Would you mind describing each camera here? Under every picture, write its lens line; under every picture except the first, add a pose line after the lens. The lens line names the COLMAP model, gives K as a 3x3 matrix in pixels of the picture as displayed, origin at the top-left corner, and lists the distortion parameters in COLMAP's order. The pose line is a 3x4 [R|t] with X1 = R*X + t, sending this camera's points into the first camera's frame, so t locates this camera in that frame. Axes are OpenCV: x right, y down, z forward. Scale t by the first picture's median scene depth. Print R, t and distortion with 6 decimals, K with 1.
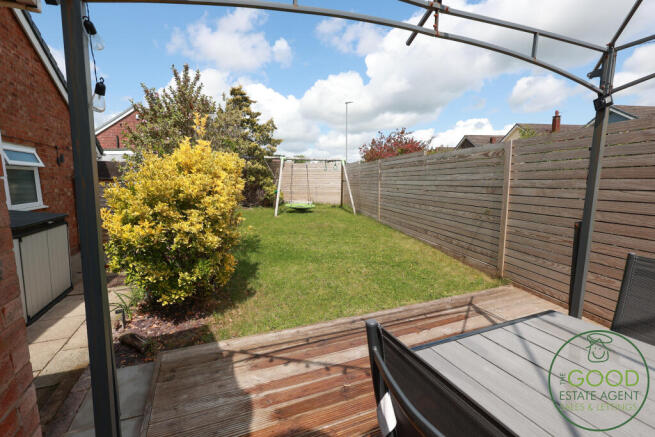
lens RADIAL K [[305.1, 0, 336.3], [0, 305.1, 218.0], [0, 0, 1]] dist [0.002103, 0.000513]
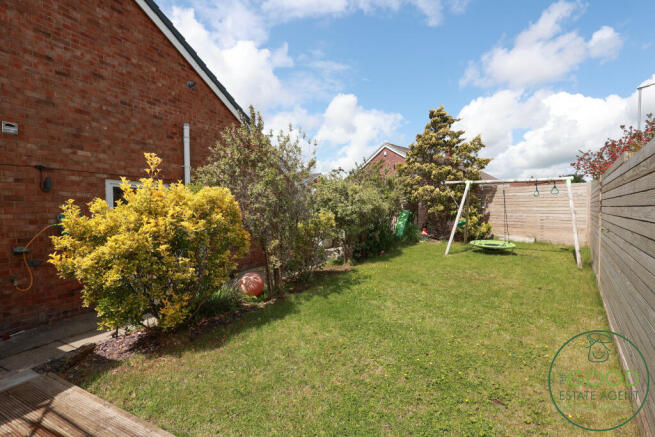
lens RADIAL K [[305.1, 0, 336.3], [0, 305.1, 218.0], [0, 0, 1]] dist [0.002103, 0.000513]
pose [[0.646062, 0.037788, -0.762349, 0.192246], [-0.096588, 0.994792, -0.032546, -0.040230], [0.757149, 0.094661, 0.646347, 0.203704]]
